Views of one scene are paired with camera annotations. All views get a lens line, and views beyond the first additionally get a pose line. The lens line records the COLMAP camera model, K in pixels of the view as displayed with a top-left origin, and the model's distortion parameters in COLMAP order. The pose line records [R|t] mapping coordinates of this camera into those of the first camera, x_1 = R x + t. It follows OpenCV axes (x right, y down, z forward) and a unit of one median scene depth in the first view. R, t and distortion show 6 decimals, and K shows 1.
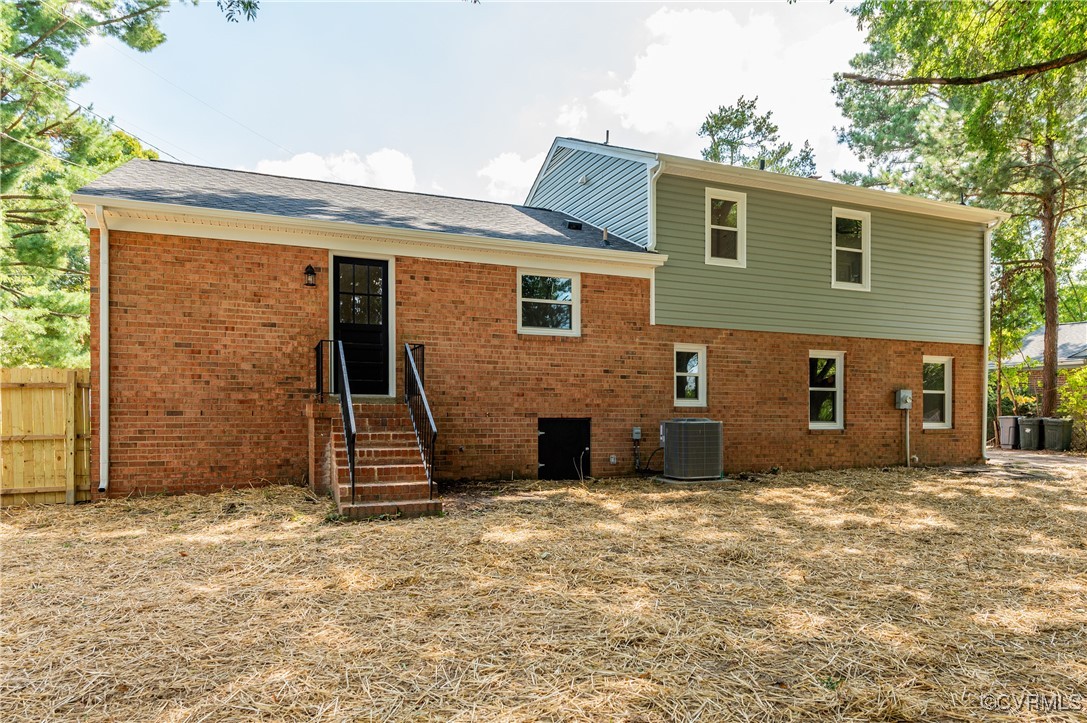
lens RADIAL K [[628.9, 0, 539.9], [0, 628.9, 433.7], [0, 0, 1]] dist [0.003573, -0.001590]
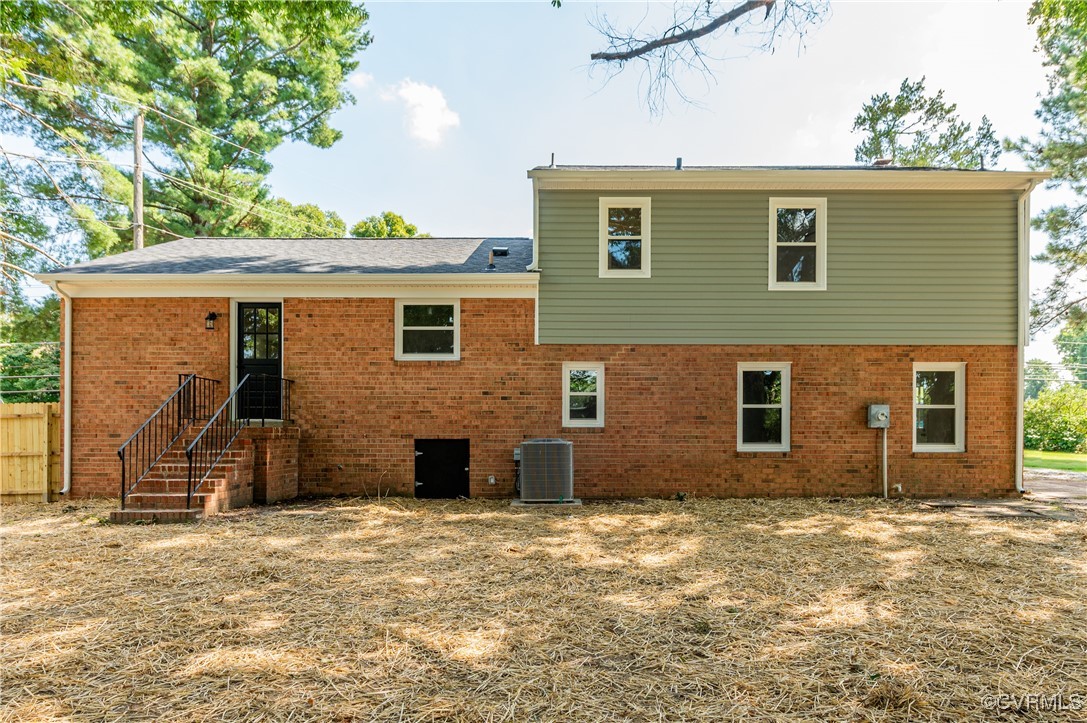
lens RADIAL K [[588.5, 0, 504.7], [0, 588.5, 456.0], [0, 0, 1]] dist [0.002494, -0.001791]
pose [[0.936793, 0.007973, -0.349792, 0.450118], [-0.007917, 0.999967, 0.001591, 0.000619], [0.349794, 0.001279, 0.936826, 0.115615]]
